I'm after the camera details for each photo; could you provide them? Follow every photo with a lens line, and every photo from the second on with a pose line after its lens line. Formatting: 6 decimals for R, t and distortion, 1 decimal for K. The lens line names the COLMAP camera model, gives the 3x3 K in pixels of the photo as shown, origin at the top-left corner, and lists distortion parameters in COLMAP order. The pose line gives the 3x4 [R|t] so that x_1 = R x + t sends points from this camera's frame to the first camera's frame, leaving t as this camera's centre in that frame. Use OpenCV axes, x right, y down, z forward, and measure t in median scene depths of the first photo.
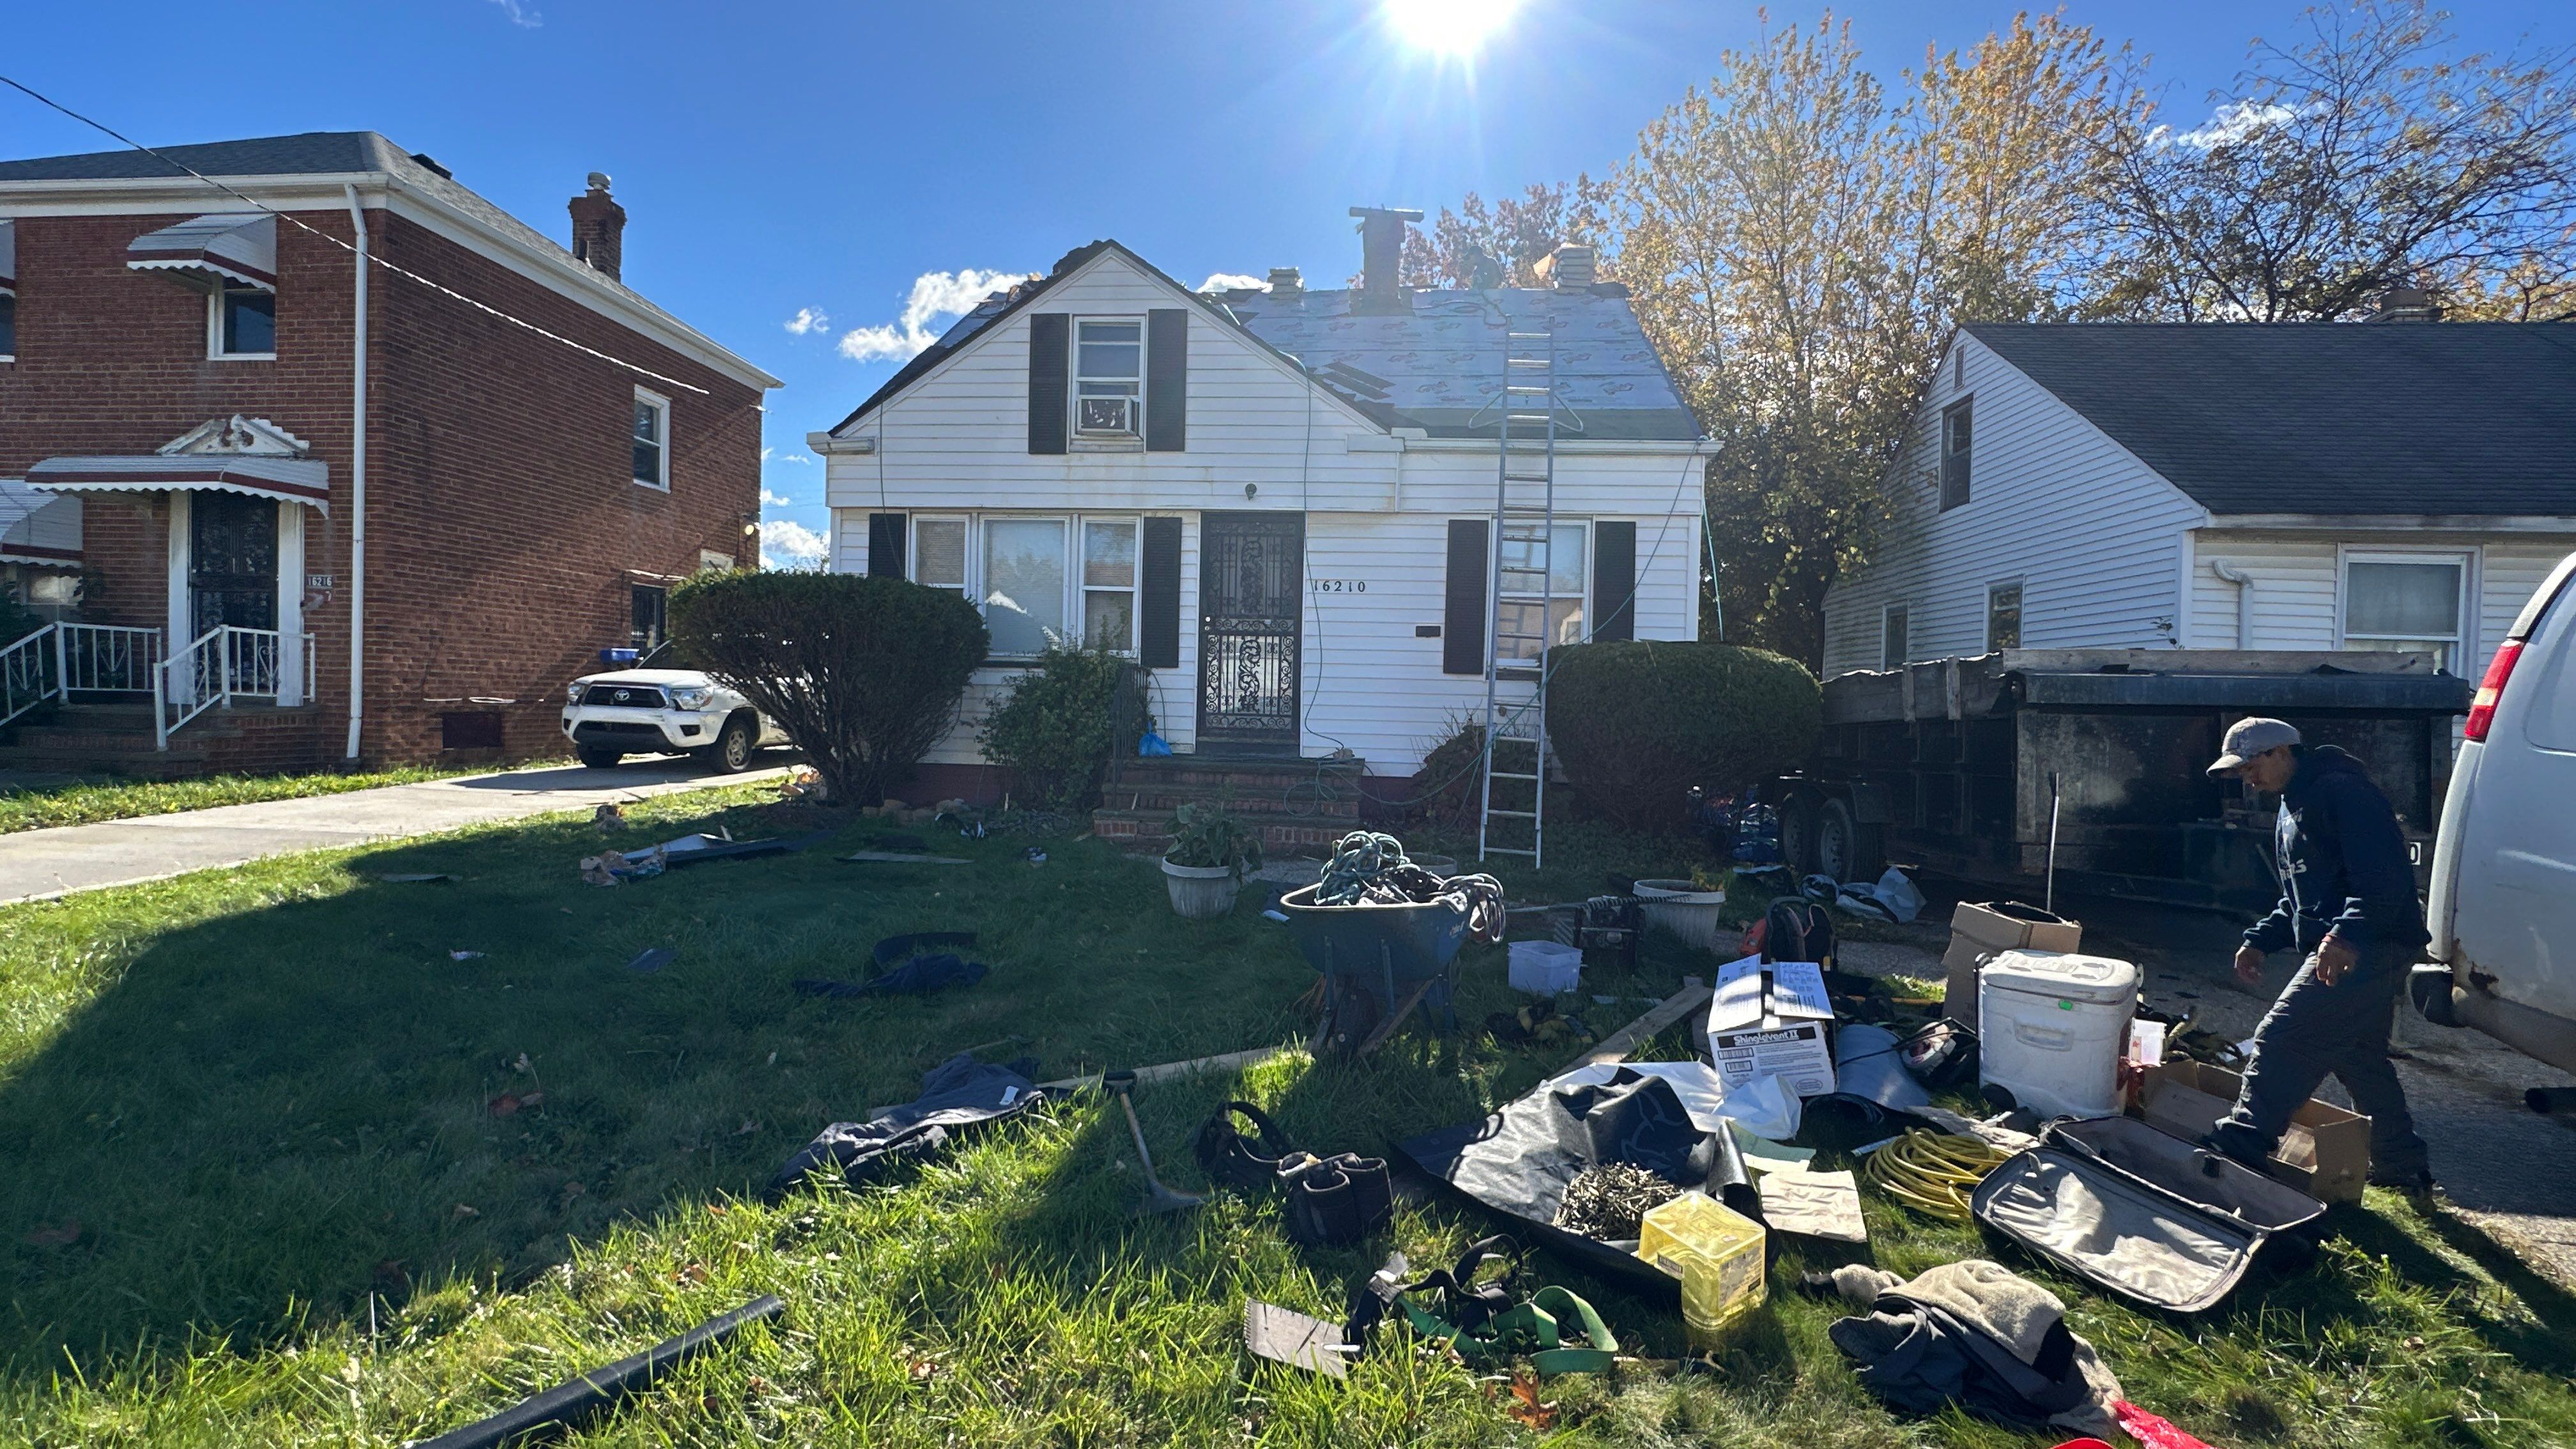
lens RADIAL K [[1160.0, 0, 1288.0], [0, 1160.0, 724.5], [0, 0, 1]] dist [-0.002005, 0.000214]
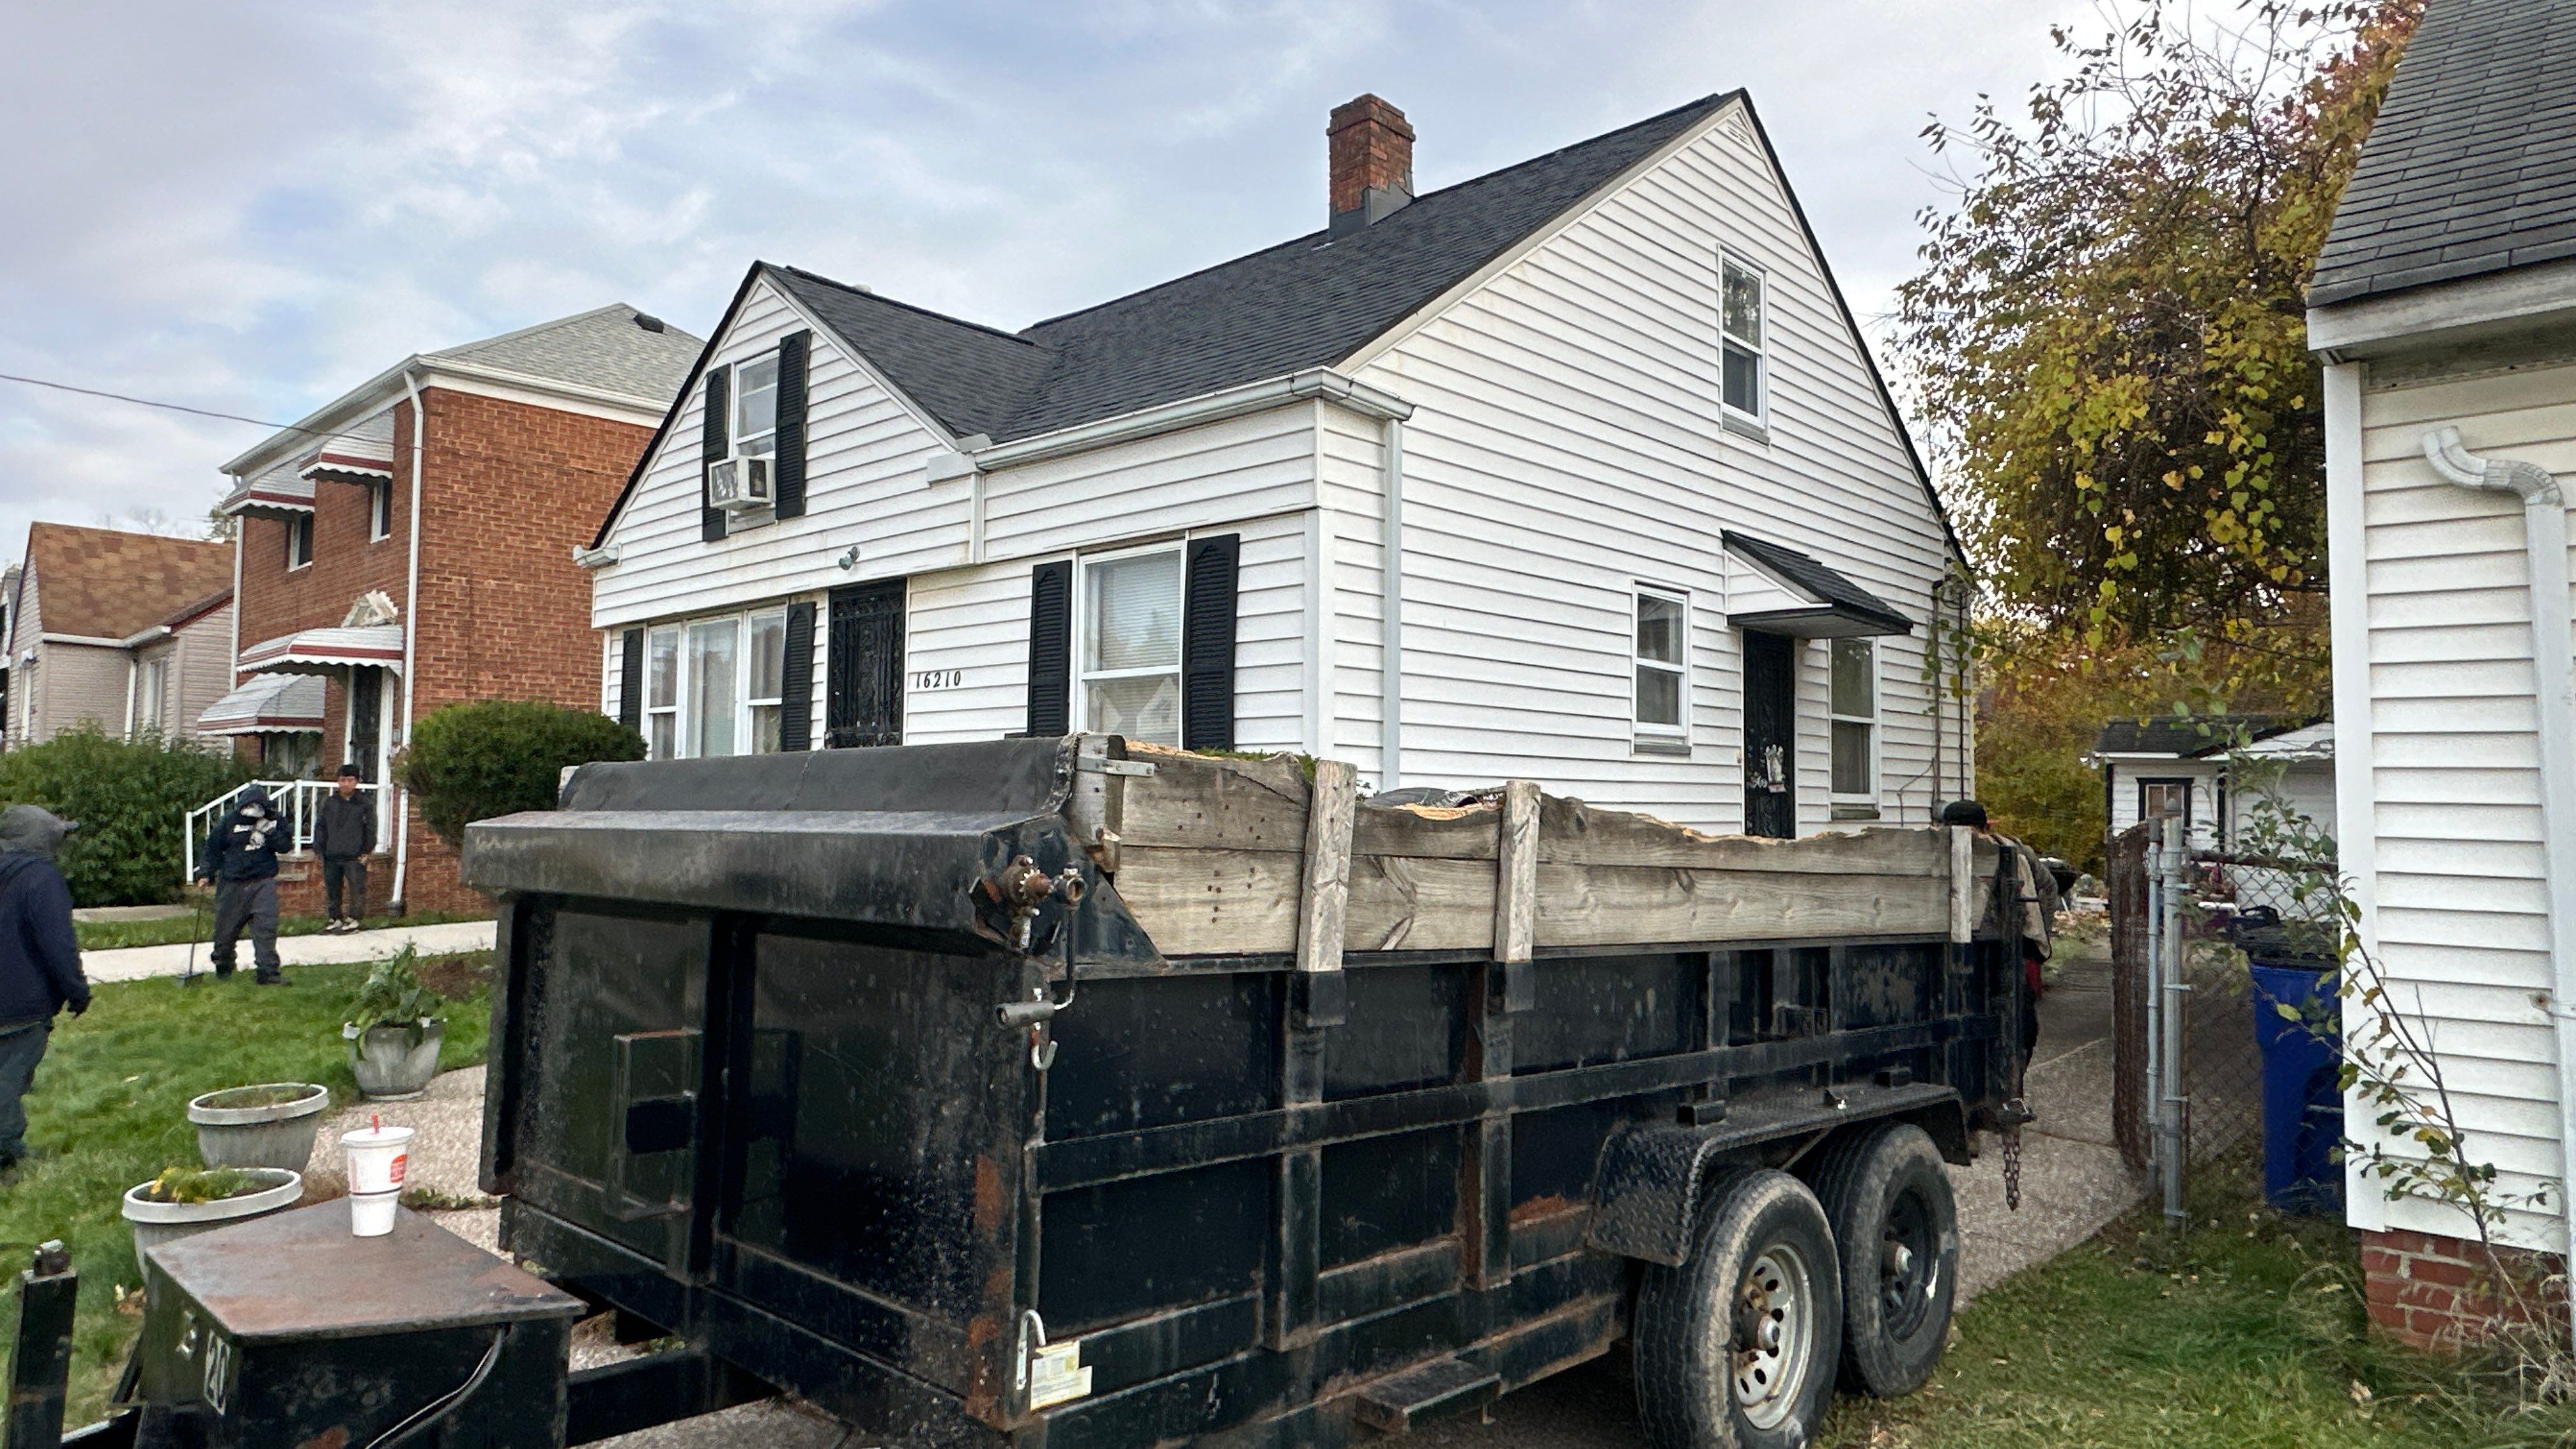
lens RADIAL K [[1535.4, 0, 1288.0], [0, 1535.4, 724.5], [0, 0, 1]] dist [-0.003329, -0.001334]
pose [[0.789100, -0.049237, -0.612288, 0.745520], [-0.002755, 0.996489, -0.083683, -0.018524], [0.614258, 0.067722, 0.786194, 0.417380]]
